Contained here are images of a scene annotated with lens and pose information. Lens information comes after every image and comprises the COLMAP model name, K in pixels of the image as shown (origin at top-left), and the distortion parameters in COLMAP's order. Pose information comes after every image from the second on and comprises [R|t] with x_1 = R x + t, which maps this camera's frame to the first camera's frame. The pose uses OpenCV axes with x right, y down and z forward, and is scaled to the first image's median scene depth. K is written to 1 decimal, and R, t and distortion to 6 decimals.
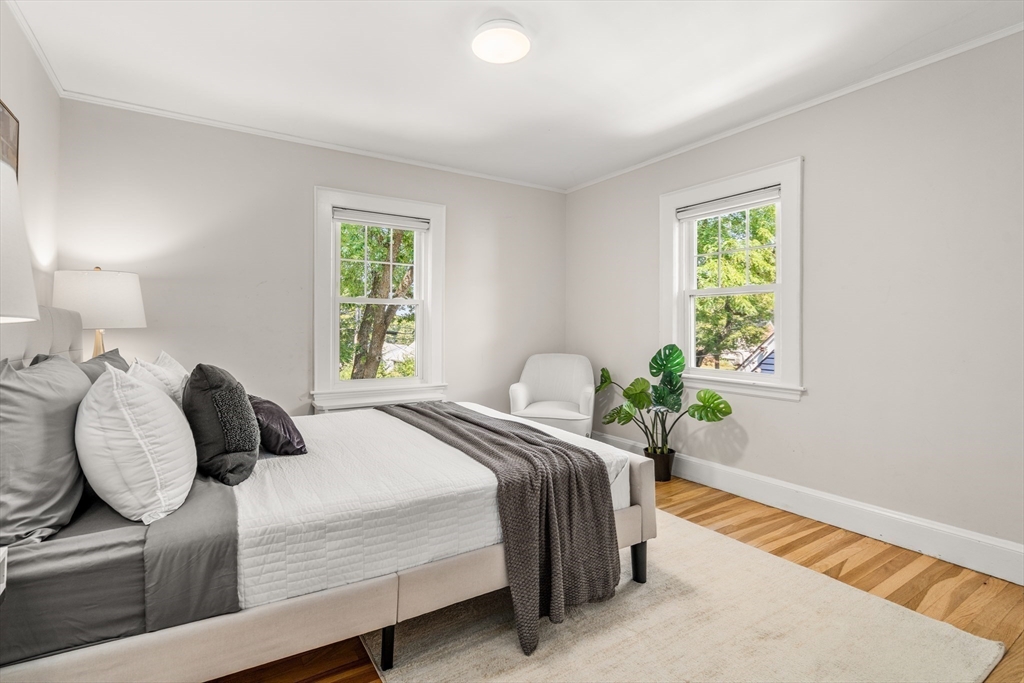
lens RADIAL K [[471.0, 0, 508.9], [0, 471.0, 331.8], [0, 0, 1]] dist [-0.002424, 0.001575]
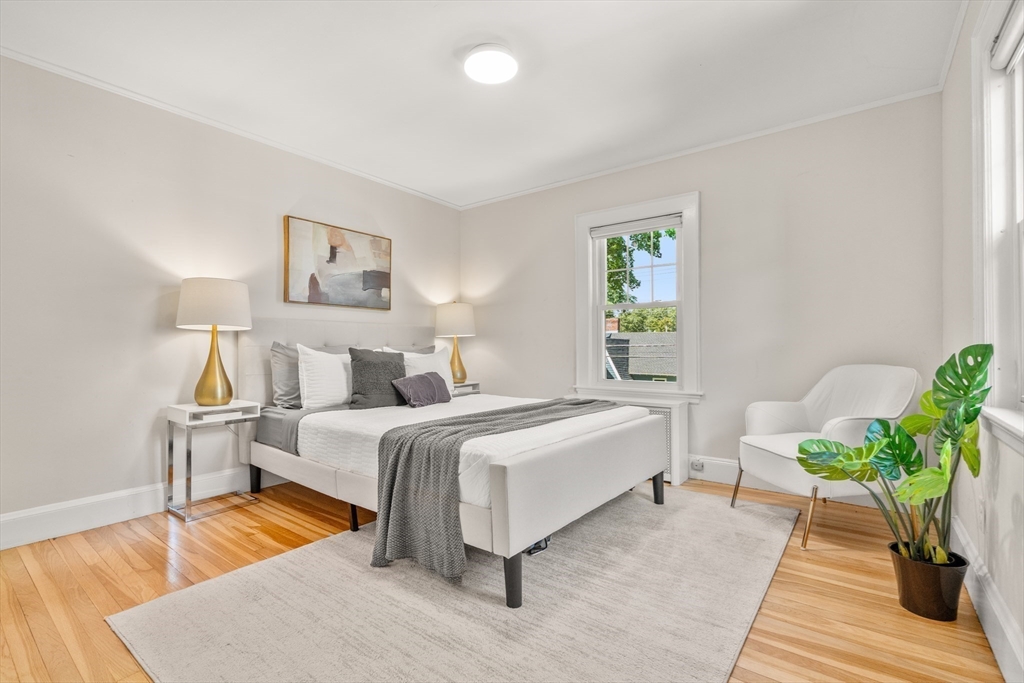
lens RADIAL K [[471.0, 0, 509.7], [0, 471.0, 346.9], [0, 0, 1]] dist [-0.002424, 0.001575]
pose [[0.347504, -0.005977, -0.937660, 0.687779], [0.000099, 0.999980, -0.006337, 0.035233], [0.937679, 0.002109, 0.347497, 0.432189]]
